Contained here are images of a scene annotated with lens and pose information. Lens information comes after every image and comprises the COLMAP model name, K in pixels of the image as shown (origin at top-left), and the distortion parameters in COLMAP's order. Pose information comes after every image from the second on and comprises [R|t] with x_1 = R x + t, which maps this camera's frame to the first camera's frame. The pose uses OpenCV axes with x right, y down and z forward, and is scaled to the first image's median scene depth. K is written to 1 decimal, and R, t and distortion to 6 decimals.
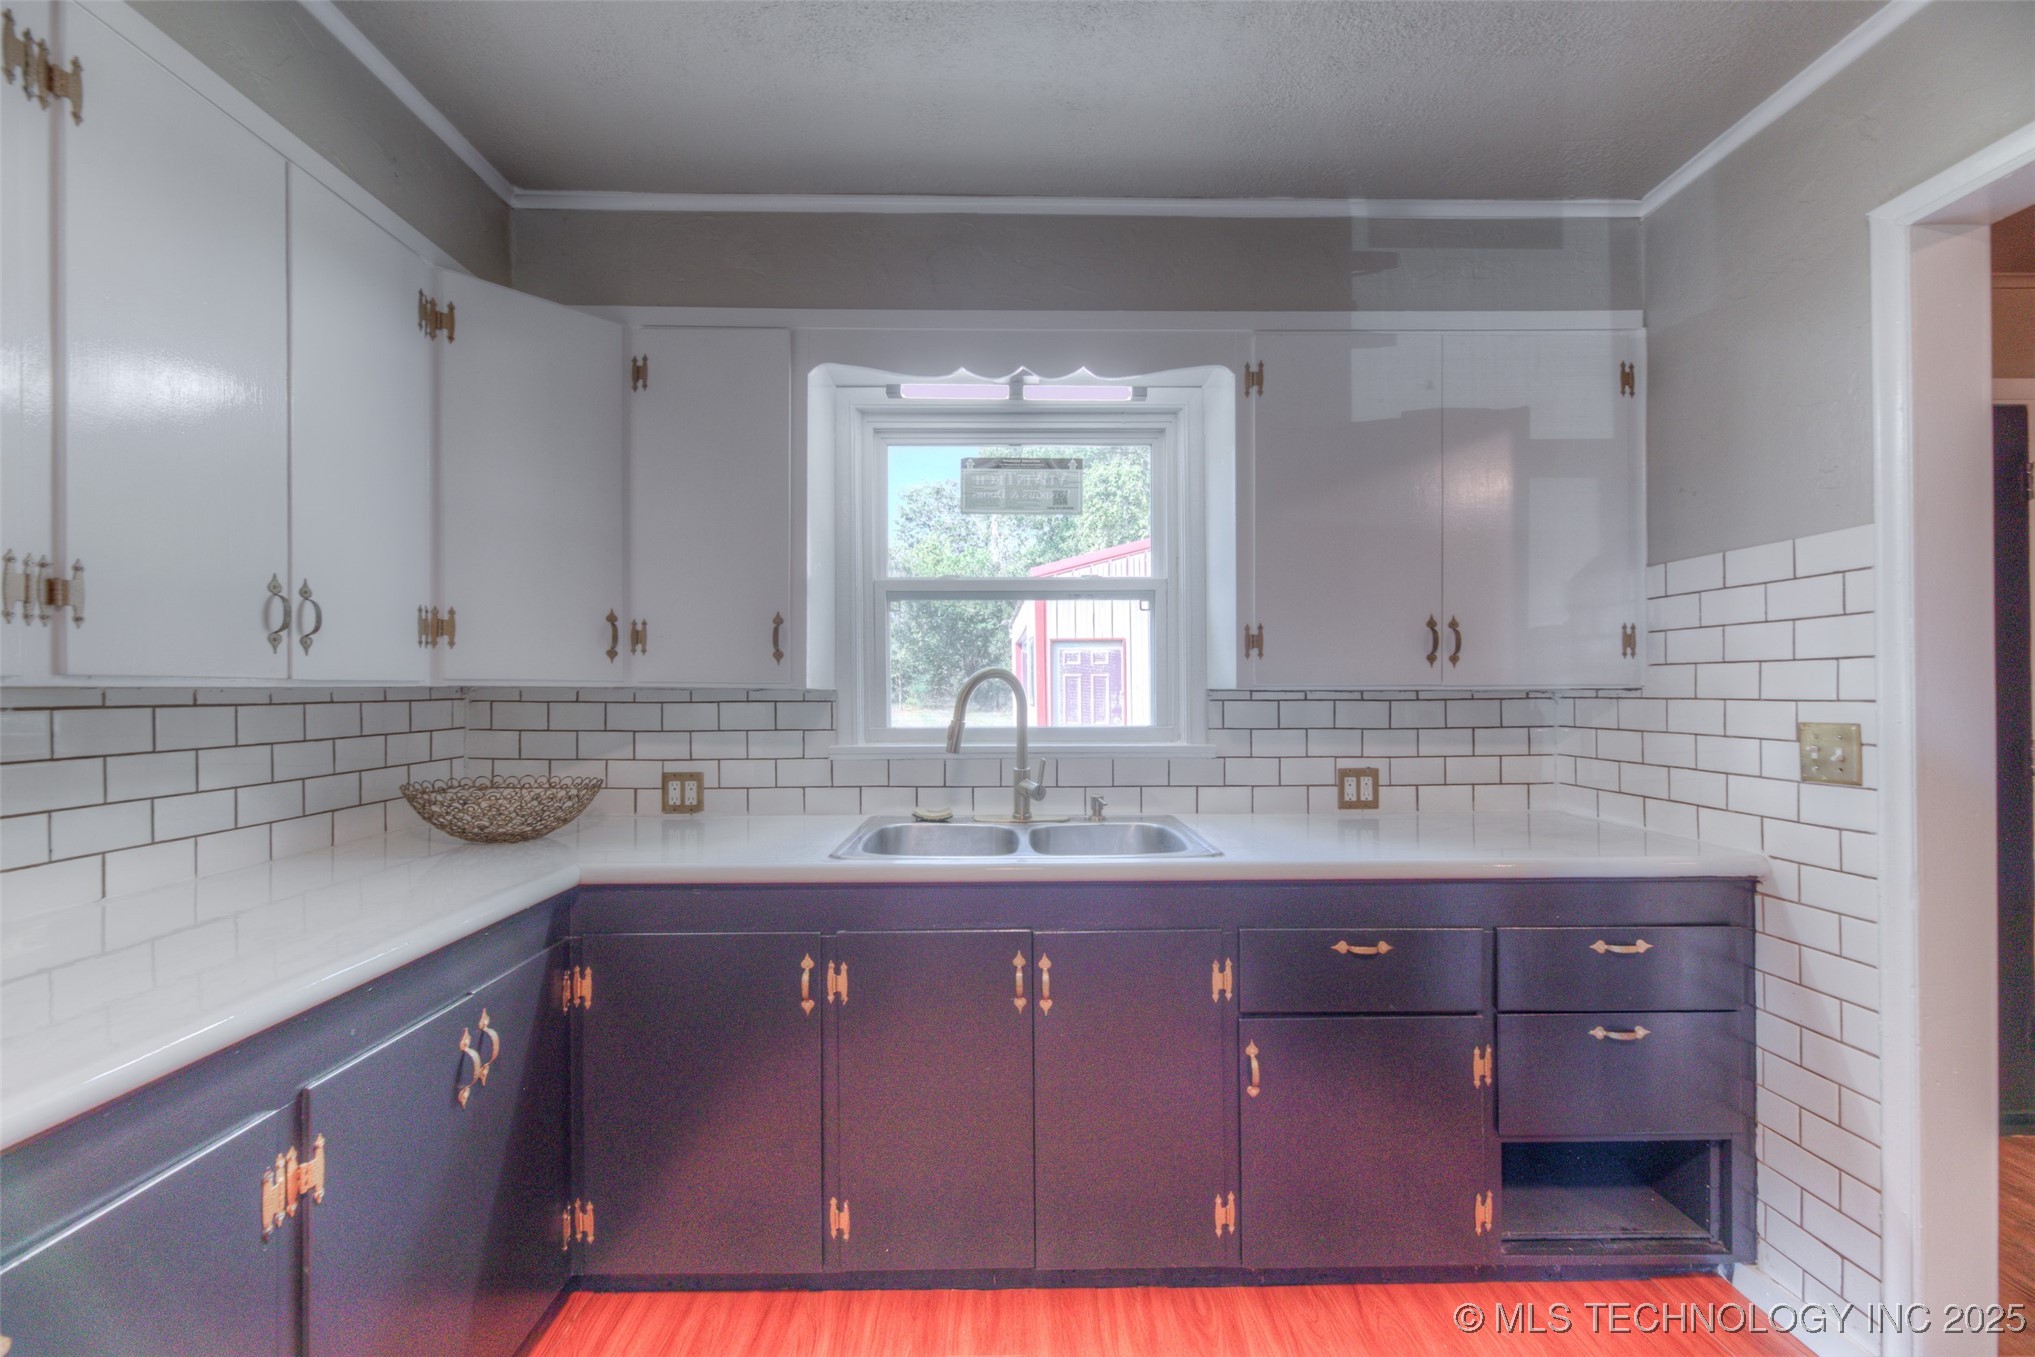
lens RADIAL K [[827.0, 0, 1014.6], [0, 827.0, 692.4], [0, 0, 1]] dist [0.000499, -0.000444]
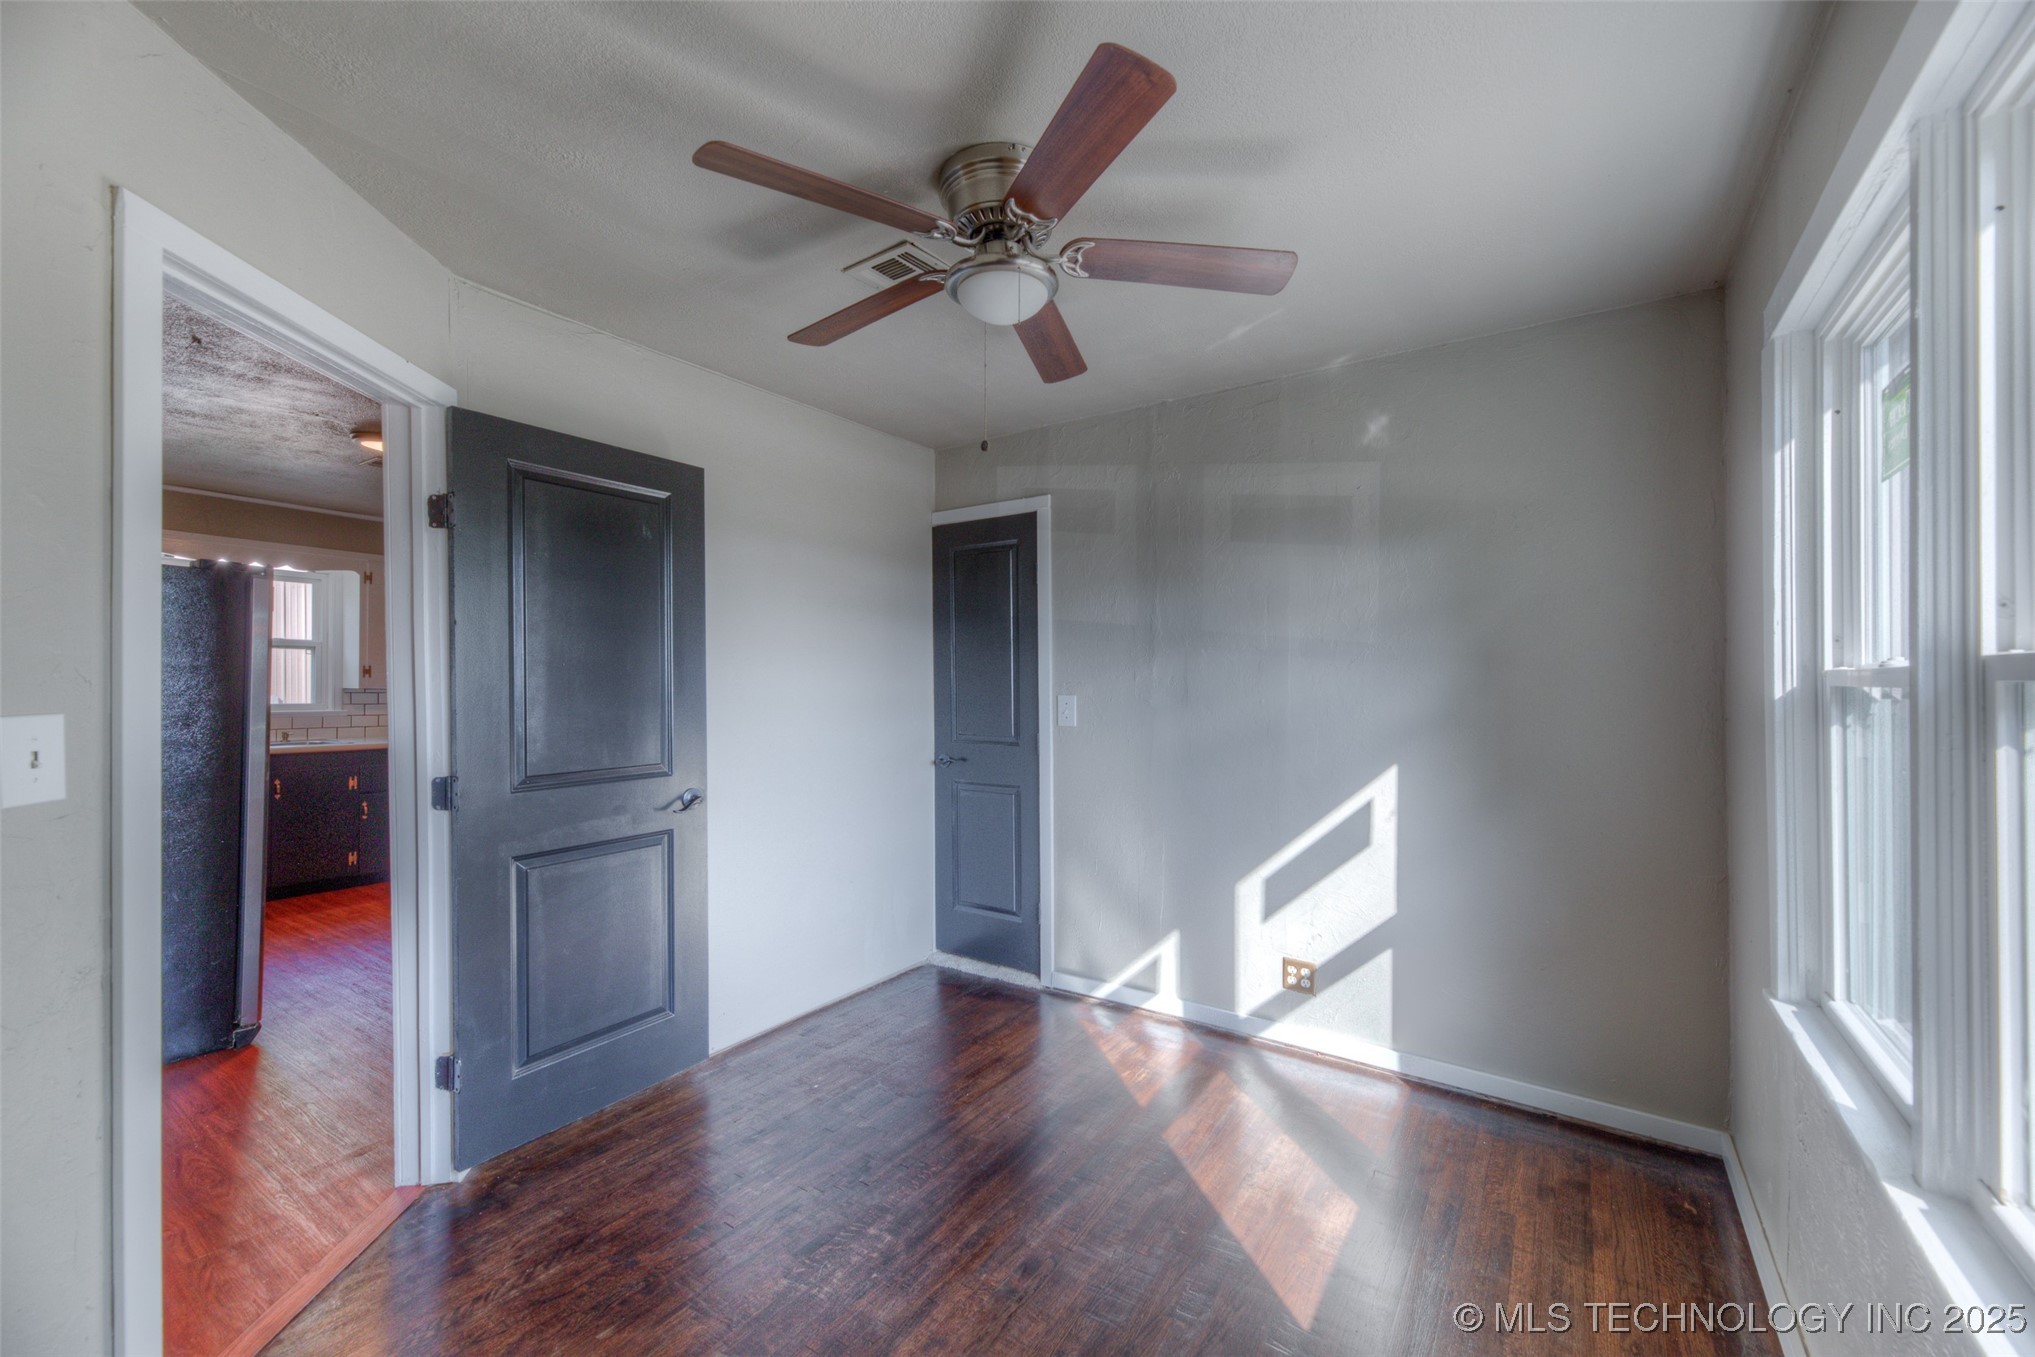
lens RADIAL K [[827.0, 0, 1032.4], [0, 827.0, 680.0], [0, 0, 1]] dist [0.000499, -0.000444]
pose [[0.566914, 0.009454, 0.823723, -0.730895], [-0.013862, 0.999902, -0.001936, -0.059971], [-0.823660, -0.010321, 0.566990, -2.417483]]
